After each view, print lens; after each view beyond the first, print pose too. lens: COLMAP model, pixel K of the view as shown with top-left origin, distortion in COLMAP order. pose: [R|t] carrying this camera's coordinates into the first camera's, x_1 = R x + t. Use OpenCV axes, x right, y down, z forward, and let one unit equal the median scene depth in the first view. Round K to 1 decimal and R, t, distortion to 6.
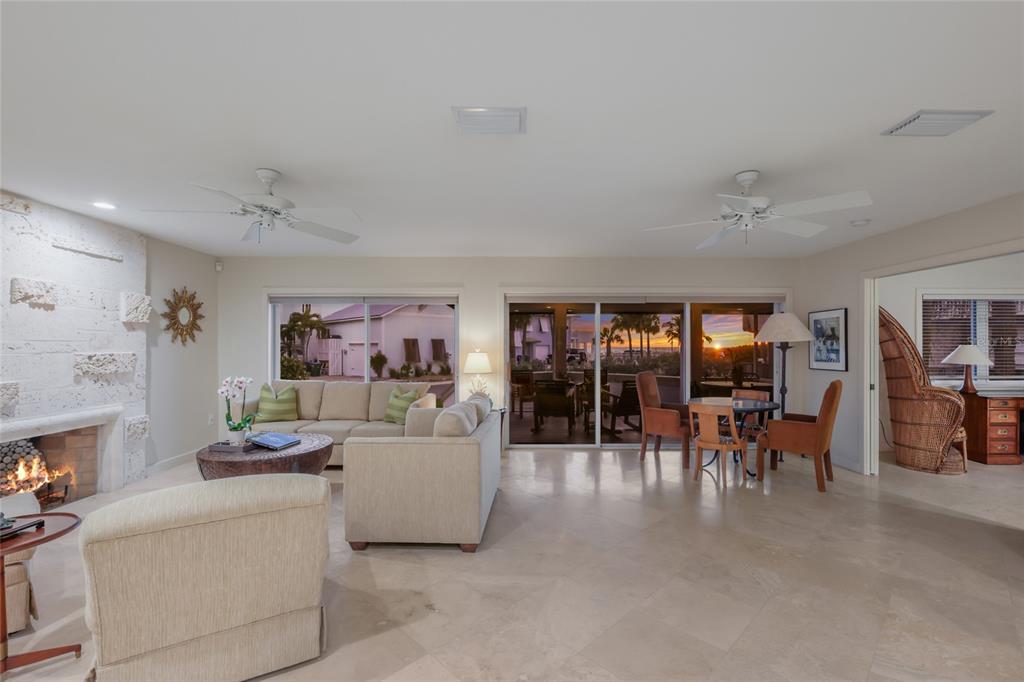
lens RADIAL K [[449.2, 0, 521.4], [0, 449.2, 343.9], [0, 0, 1]] dist [-0.000747, 0.000553]
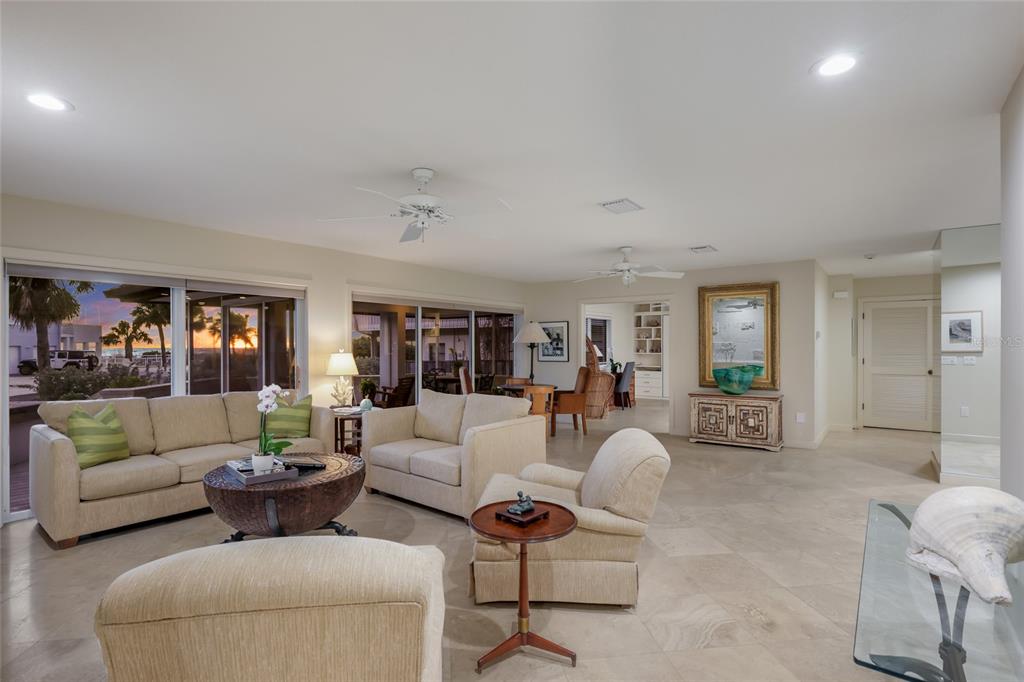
lens RADIAL K [[496.7, 0, 510.6], [0, 496.7, 346.2], [0, 0, 1]] dist [-0.002480, -0.000957]
pose [[0.608927, -0.002755, 0.793222, -0.670270], [-0.000648, 0.999992, 0.003971, 0.000140], [-0.793226, -0.002932, 0.608920, 0.090370]]
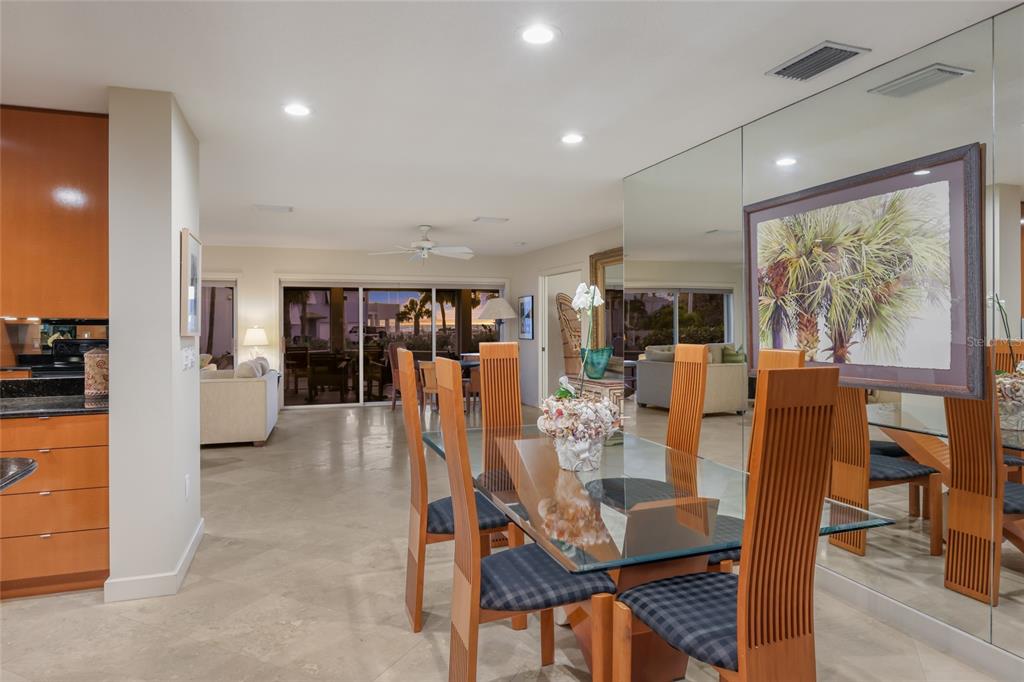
lens RADIAL K [[614.1, 0, 512.5], [0, 614.1, 319.2], [0, 0, 1]] dist [-0.002963, -0.000124]
pose [[0.945587, -0.001585, 0.325367, 0.016875], [0.002294, 0.999996, -0.001794, -0.001073], [-0.325362, 0.002442, 0.945586, -0.733716]]
